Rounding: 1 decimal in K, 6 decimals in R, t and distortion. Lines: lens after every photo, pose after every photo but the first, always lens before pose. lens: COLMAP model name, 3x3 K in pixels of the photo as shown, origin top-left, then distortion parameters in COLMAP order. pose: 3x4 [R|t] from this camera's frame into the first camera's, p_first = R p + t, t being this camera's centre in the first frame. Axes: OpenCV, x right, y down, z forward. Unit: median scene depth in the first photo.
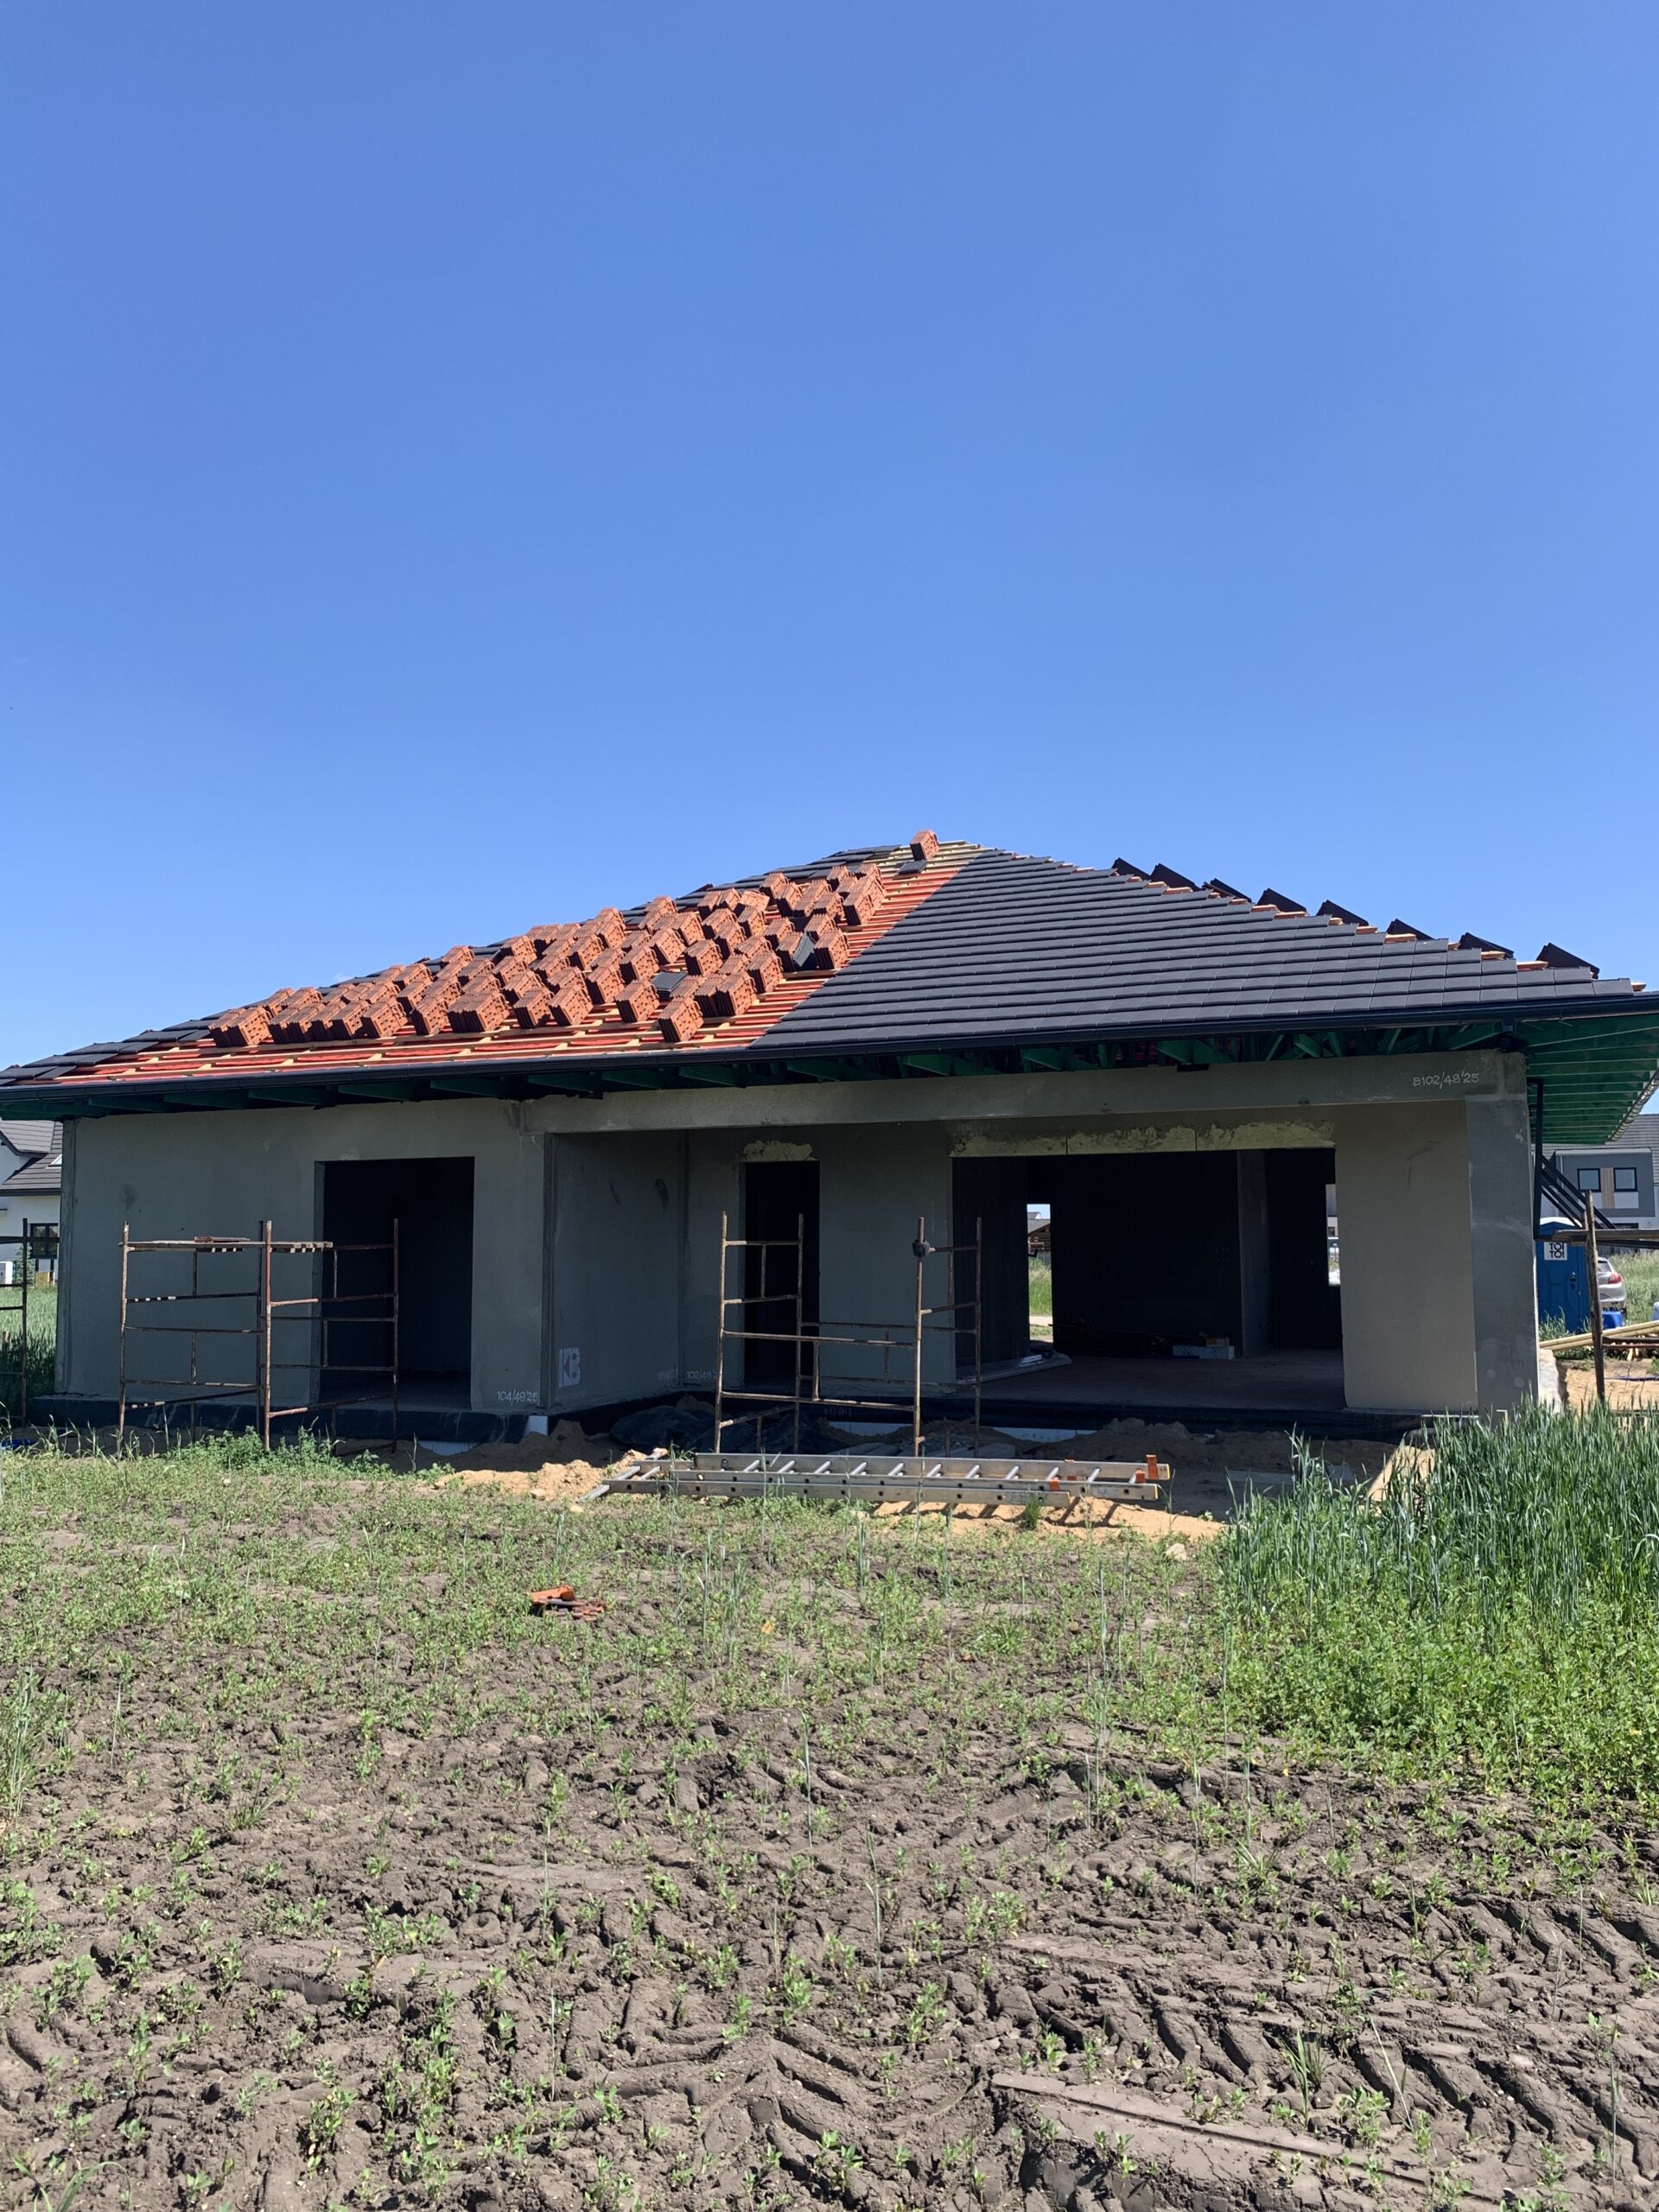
lens RADIAL K [[1683.7, 0, 829.5], [0, 1683.7, 1106.0], [0, 0, 1]] dist [0.019060, -0.013091]
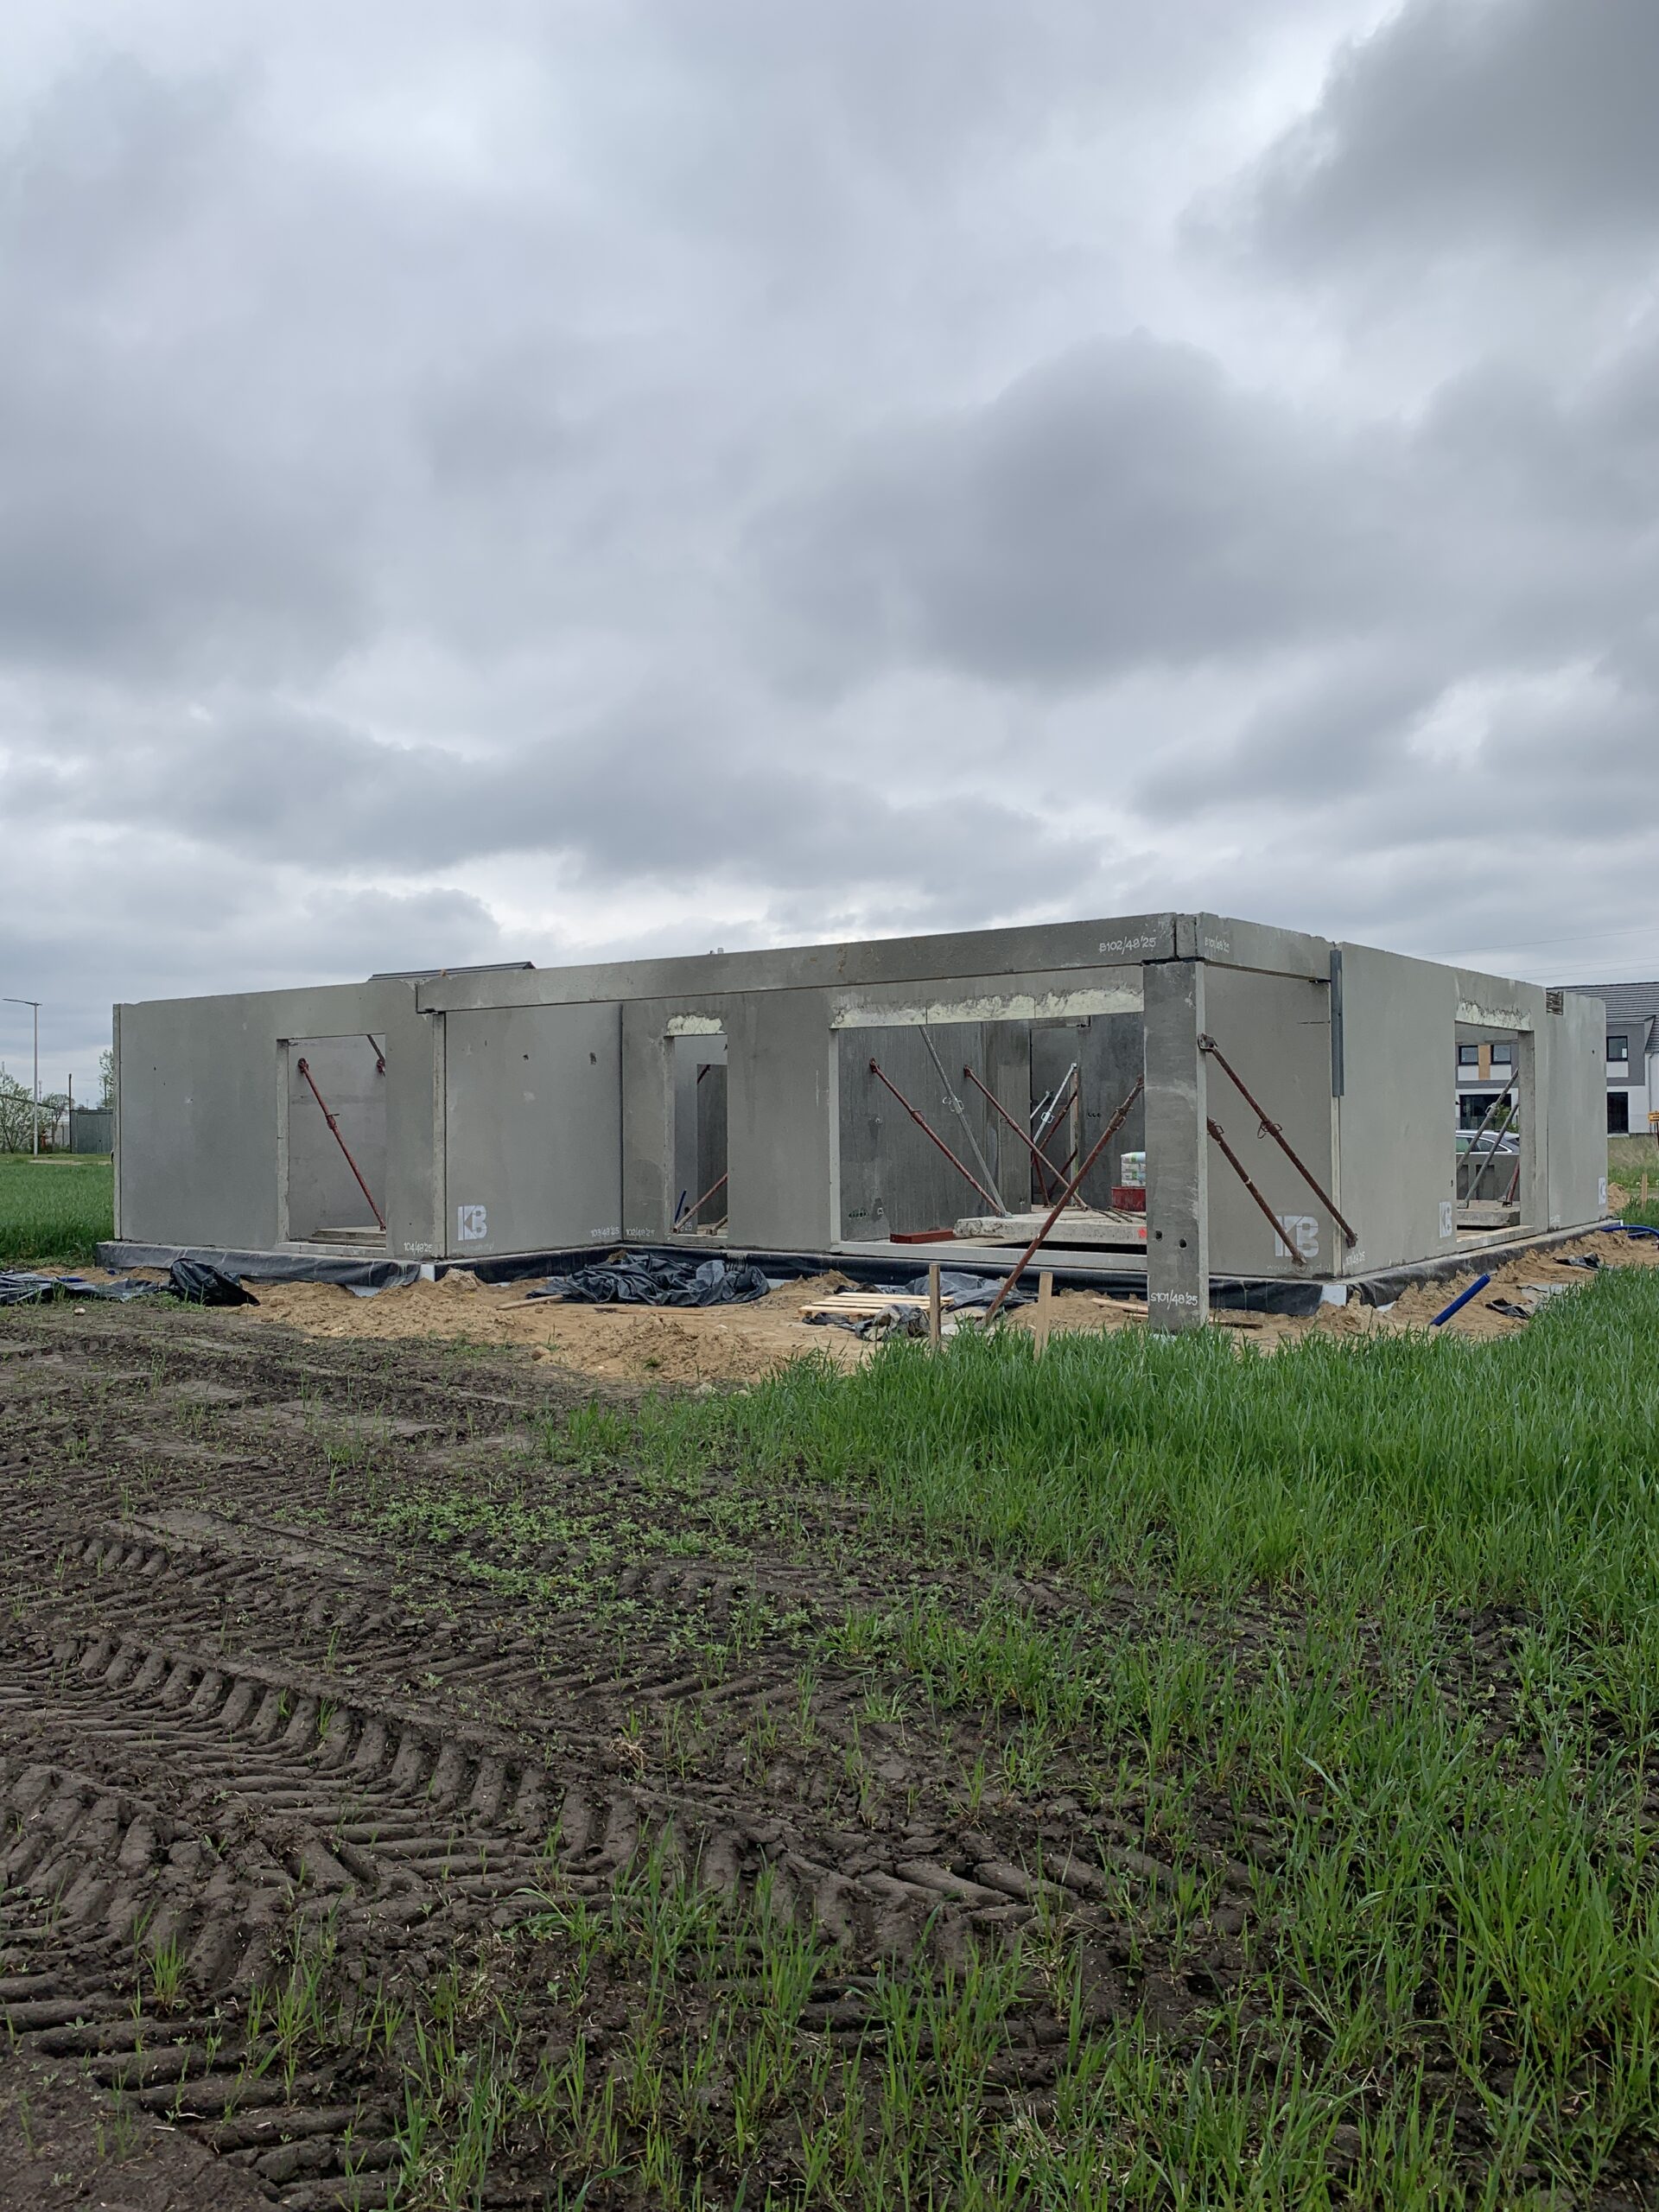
lens RADIAL K [[1678.3, 0, 829.5], [0, 1678.3, 1106.0], [0, 0, 1]] dist [-0.001413, 0.004740]
pose [[0.979544, -0.005770, -0.201147, 0.296648], [0.020220, 0.997352, 0.069860, 0.005772], [0.200211, -0.072499, 0.977067, -0.027111]]
